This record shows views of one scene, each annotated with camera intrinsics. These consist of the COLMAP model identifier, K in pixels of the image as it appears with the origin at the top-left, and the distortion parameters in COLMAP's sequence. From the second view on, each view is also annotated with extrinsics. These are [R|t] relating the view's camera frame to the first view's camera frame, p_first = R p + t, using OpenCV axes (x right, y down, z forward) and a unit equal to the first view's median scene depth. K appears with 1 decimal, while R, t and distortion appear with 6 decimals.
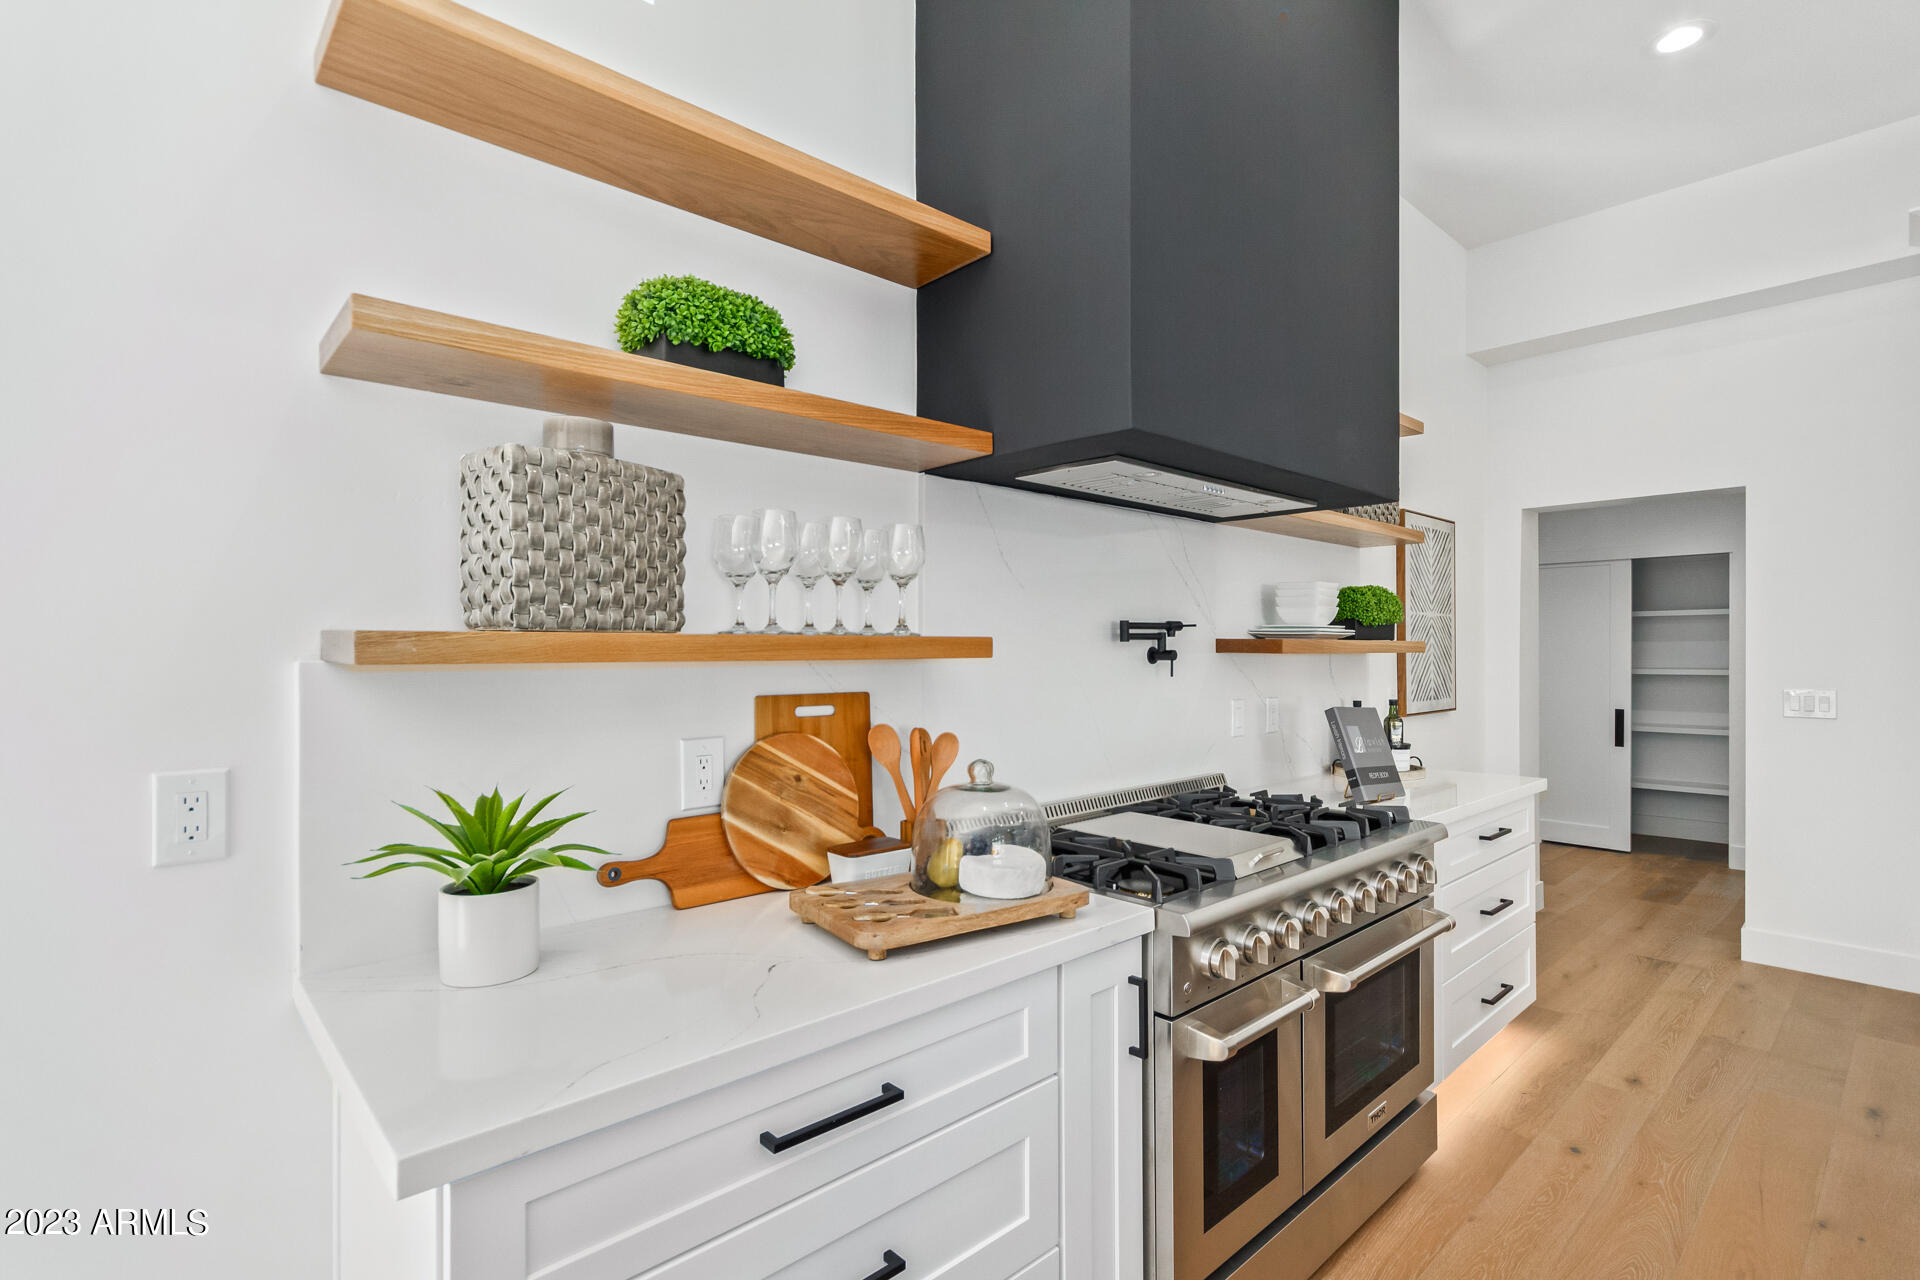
lens RADIAL K [[899.1, 0, 949.1], [0, 899.1, 653.8], [0, 0, 1]] dist [0.015474, 0.000597]
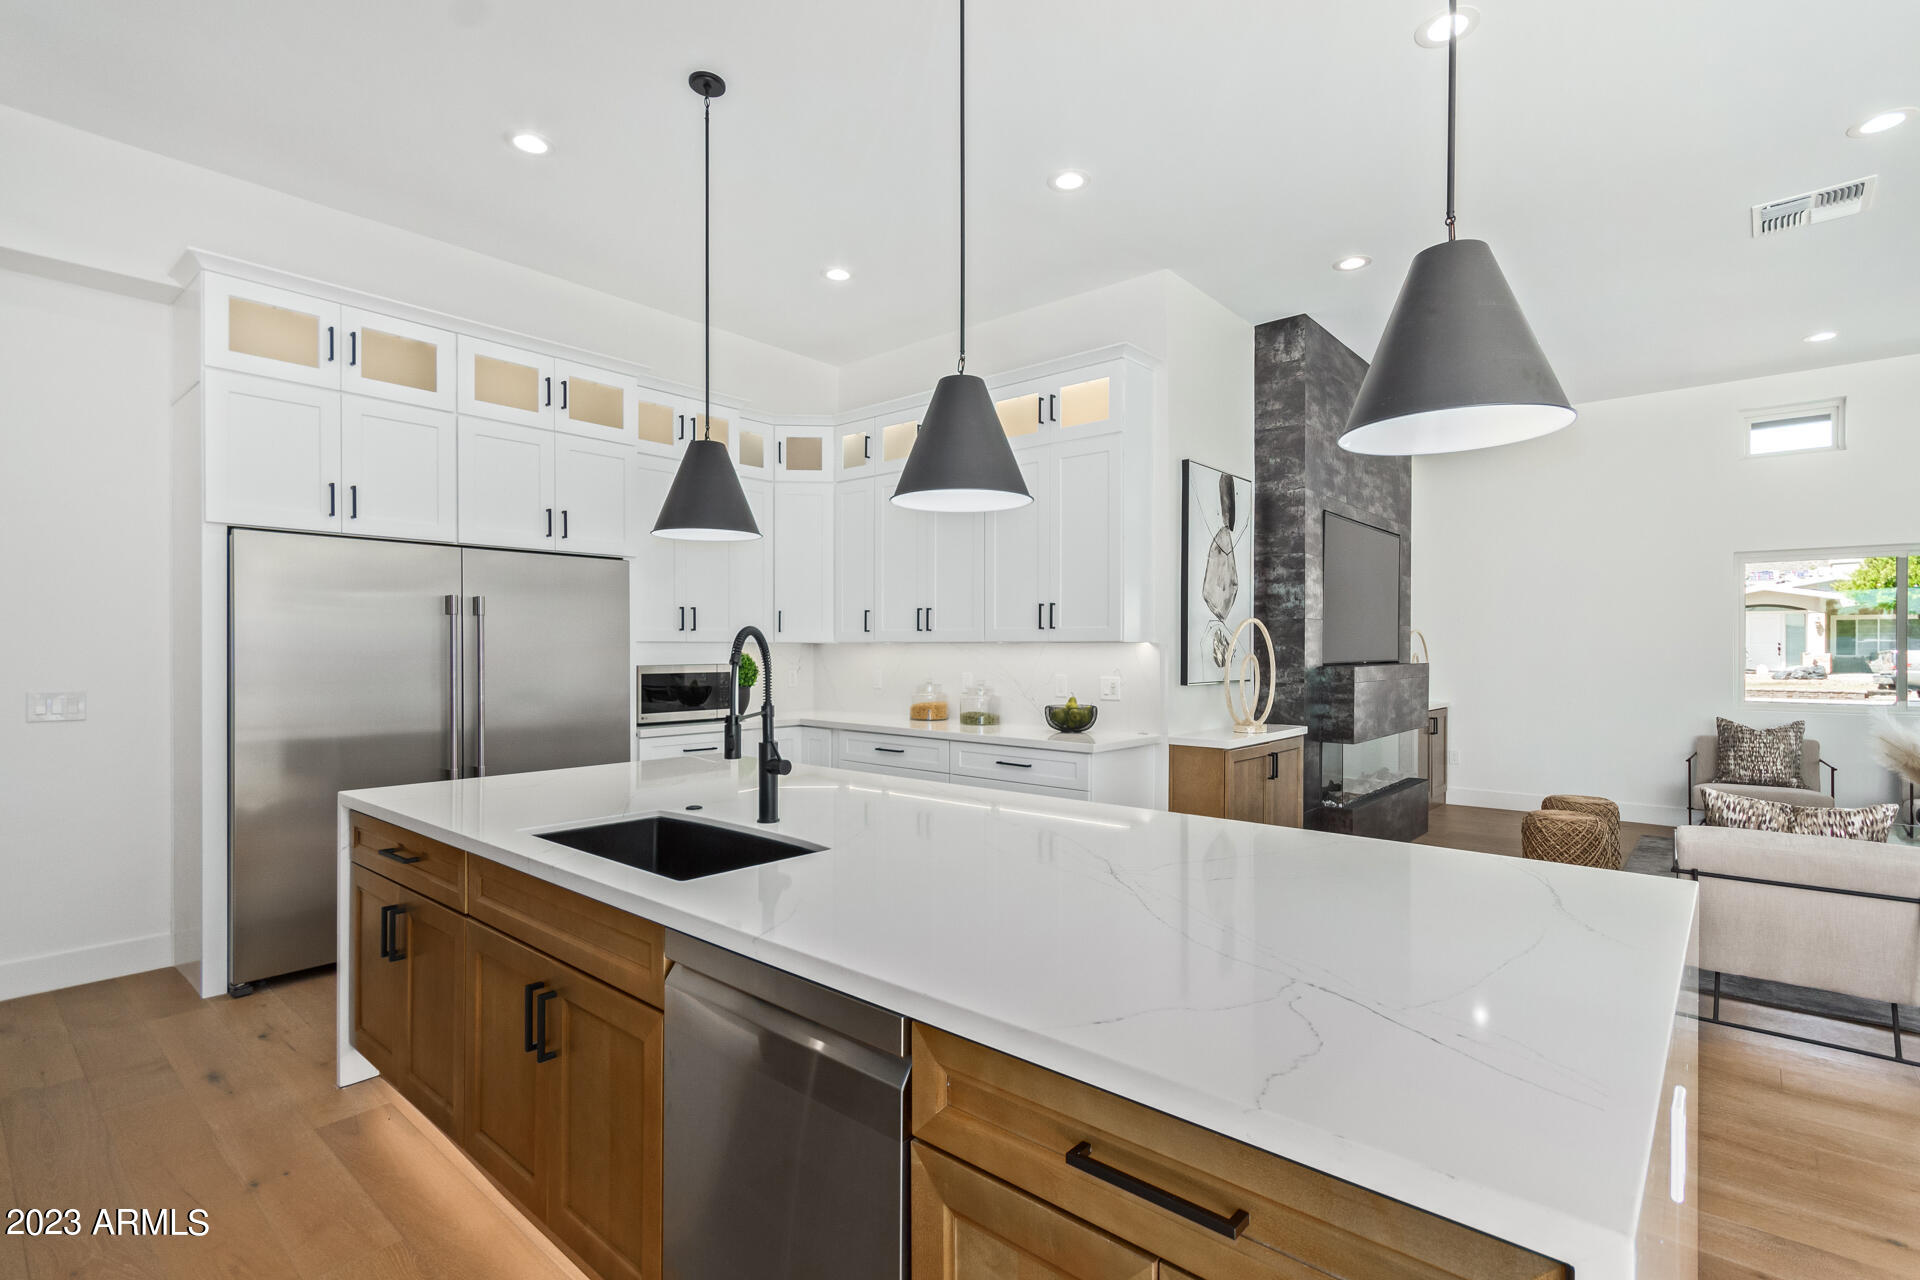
lens RADIAL K [[899.1, 0, 968.5], [0, 899.1, 645.4], [0, 0, 1]] dist [0.015474, 0.000597]
pose [[-0.113978, 0.013595, 0.993390, -0.278697], [-0.003297, 0.999896, -0.014063, -0.001776], [-0.993478, -0.004878, -0.113921, 0.360965]]
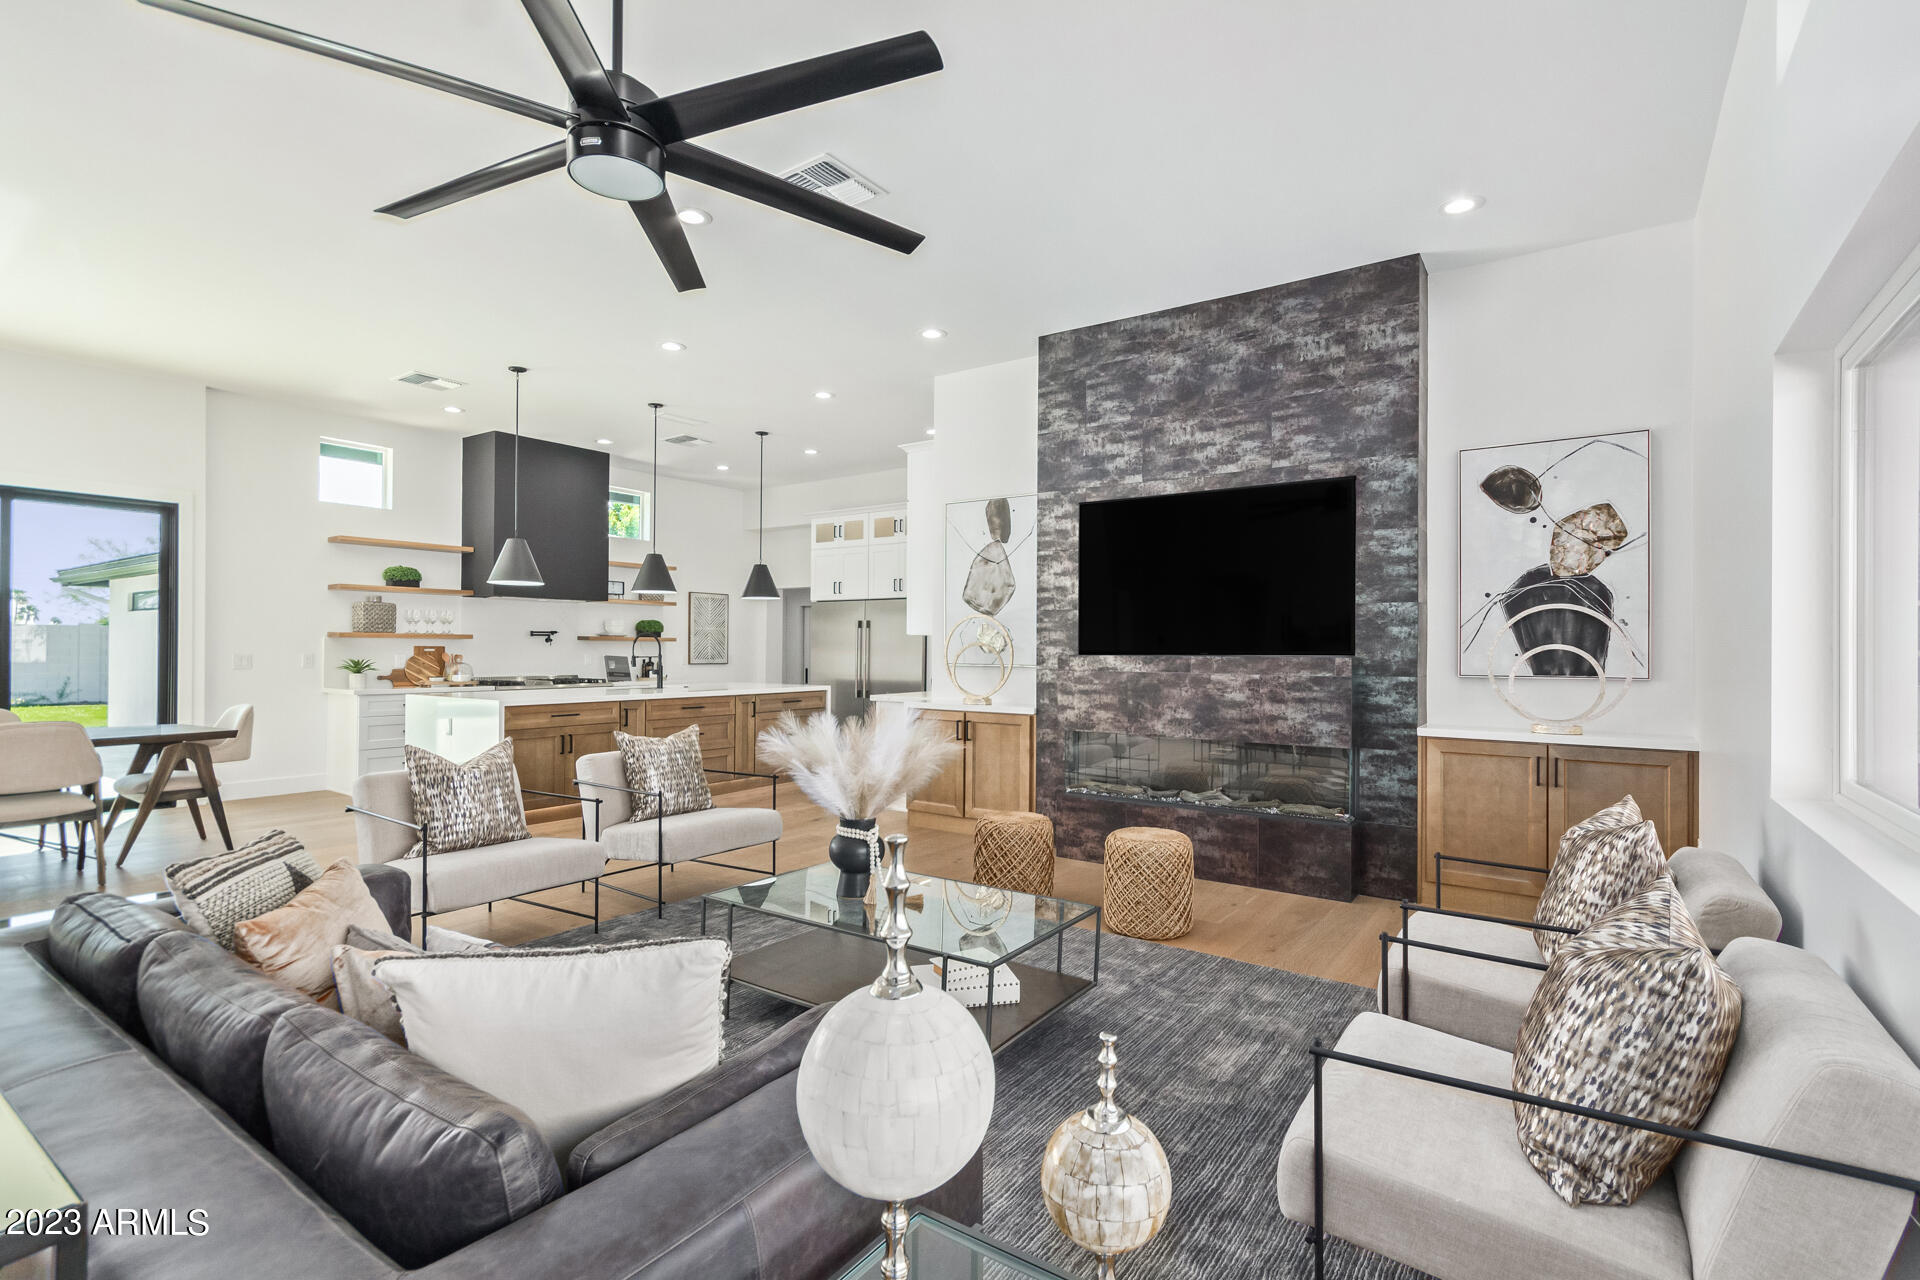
lens RADIAL K [[899.1, 0, 973.2], [0, 899.1, 642.5], [0, 0, 1]] dist [0.015474, 0.000597]
pose [[0.976070, 0.019388, 0.216590, 1.684069], [-0.018099, 0.999805, -0.007935, 0.012674], [-0.216702, 0.003825, 0.976230, -4.448724]]
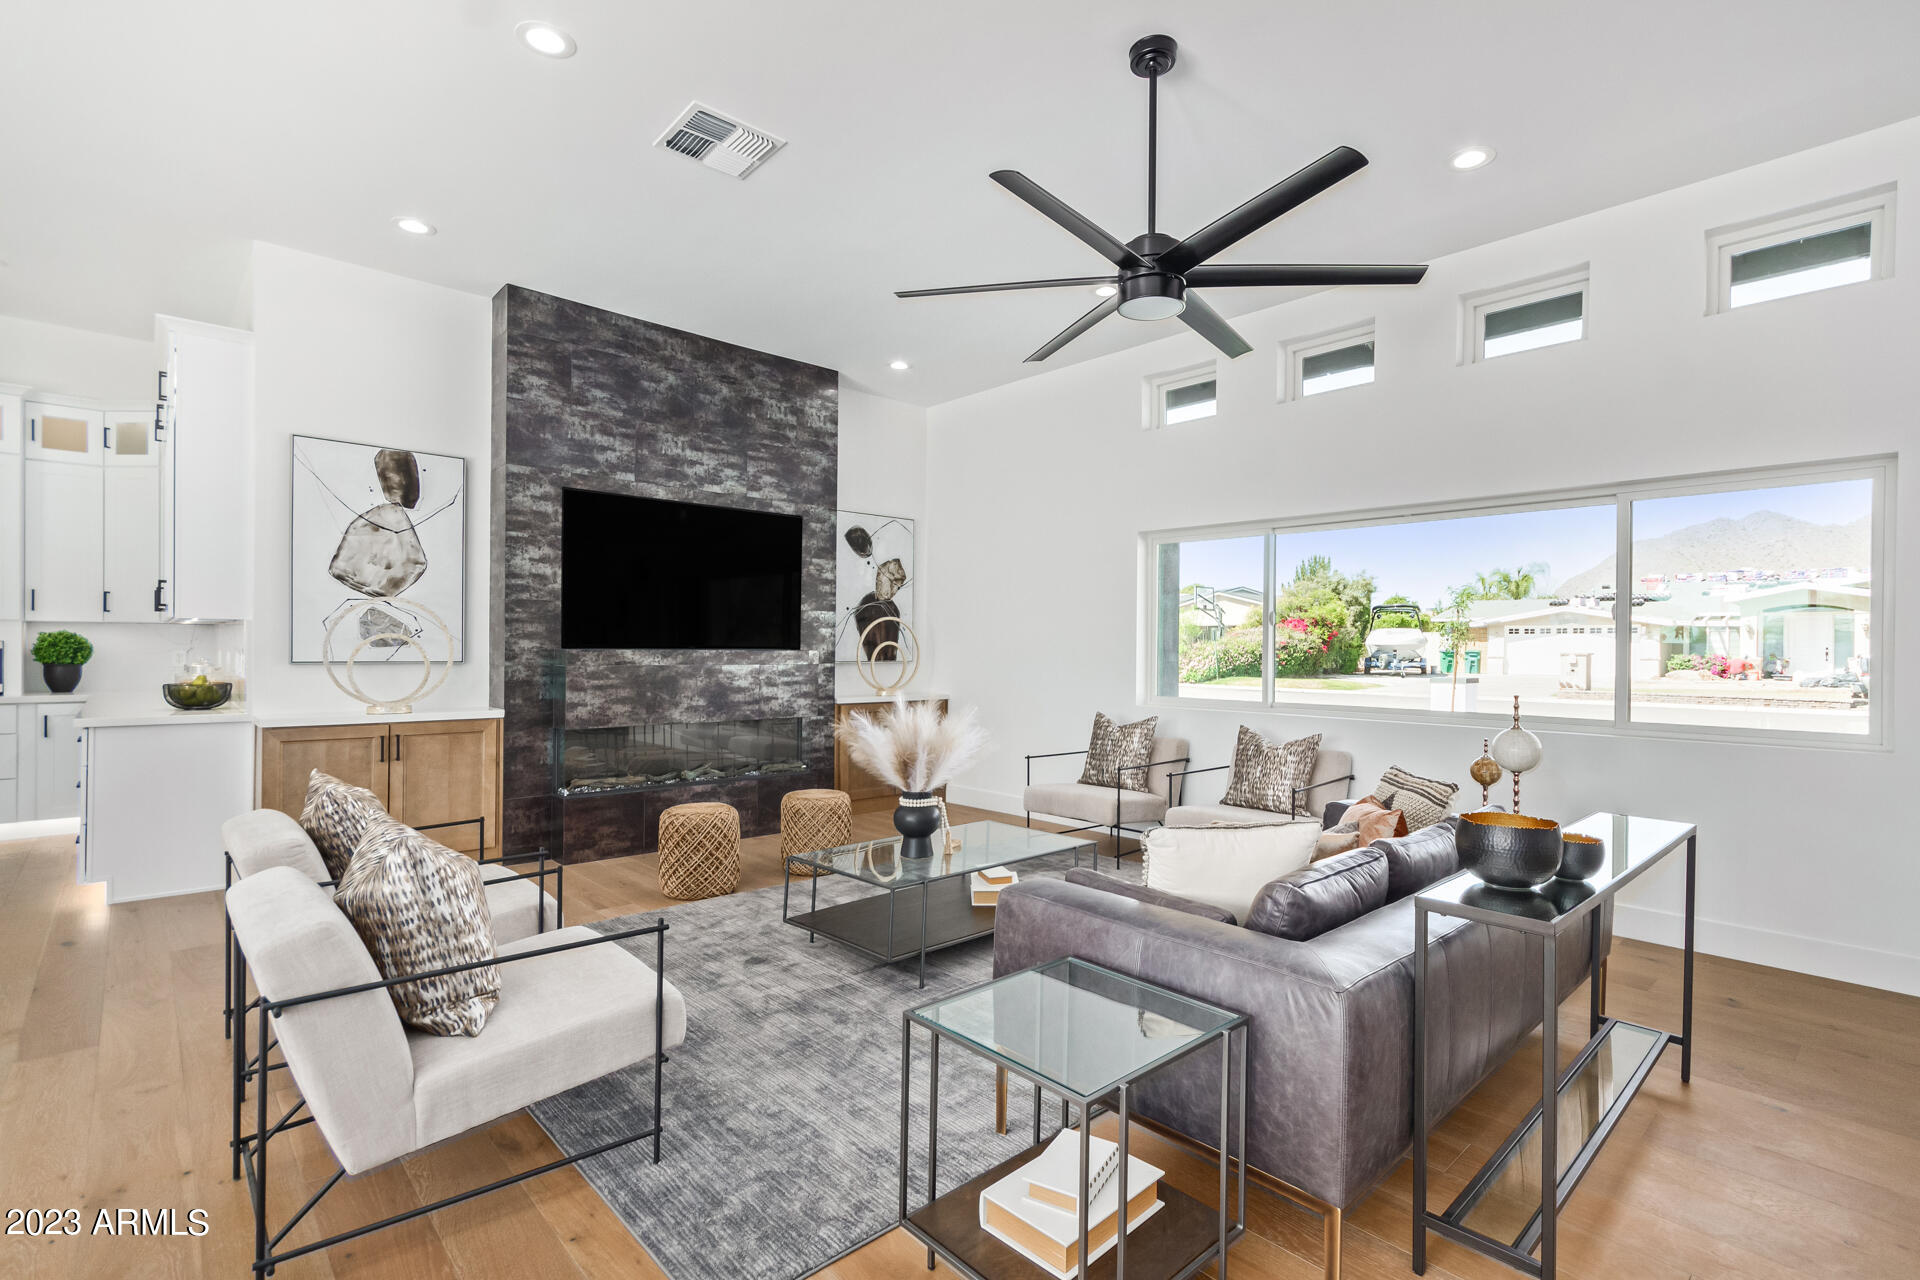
lens RADIAL K [[899.1, 0, 950.2], [0, 899.1, 643.8], [0, 0, 1]] dist [0.015474, 0.000597]
pose [[0.022937, 0.010345, 0.999683, -0.313992], [-0.016151, 0.999820, -0.009976, 0.015929], [-0.999606, -0.015917, 0.023100, -2.707908]]
